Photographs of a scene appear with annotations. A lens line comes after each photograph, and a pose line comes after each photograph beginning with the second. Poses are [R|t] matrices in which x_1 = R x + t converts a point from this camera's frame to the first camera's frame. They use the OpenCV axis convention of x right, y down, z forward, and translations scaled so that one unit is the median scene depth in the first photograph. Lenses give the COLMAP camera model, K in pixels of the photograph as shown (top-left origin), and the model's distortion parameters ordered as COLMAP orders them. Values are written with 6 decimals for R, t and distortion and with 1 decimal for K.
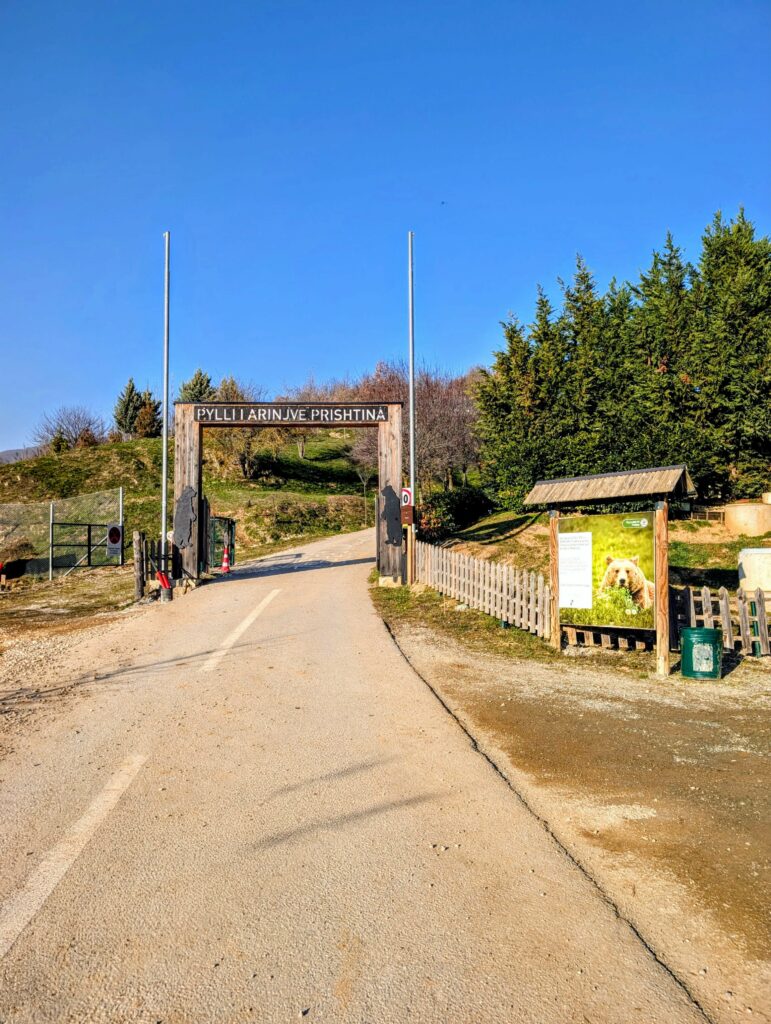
lens RADIAL K [[716.9, 0, 391.2], [0, 716.9, 529.2], [0, 0, 1]] dist [-0.002049, -0.002327]
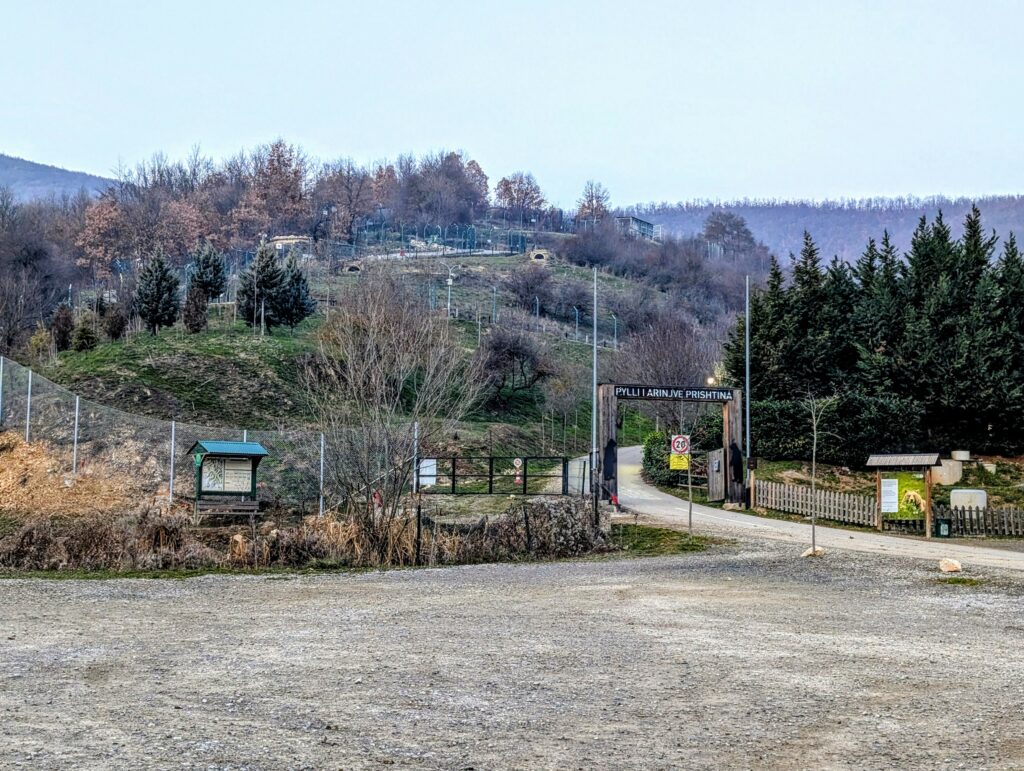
lens RADIAL K [[1460.3, 0, 511.9], [0, 1460.3, 385.3], [0, 0, 1]] dist [-0.022275, 0.000000]
pose [[0.977354, 0.047358, 0.206243, -1.810530], [-0.036961, 0.997858, -0.053979, 0.001659], [-0.208357, 0.045134, 0.977011, -3.155986]]
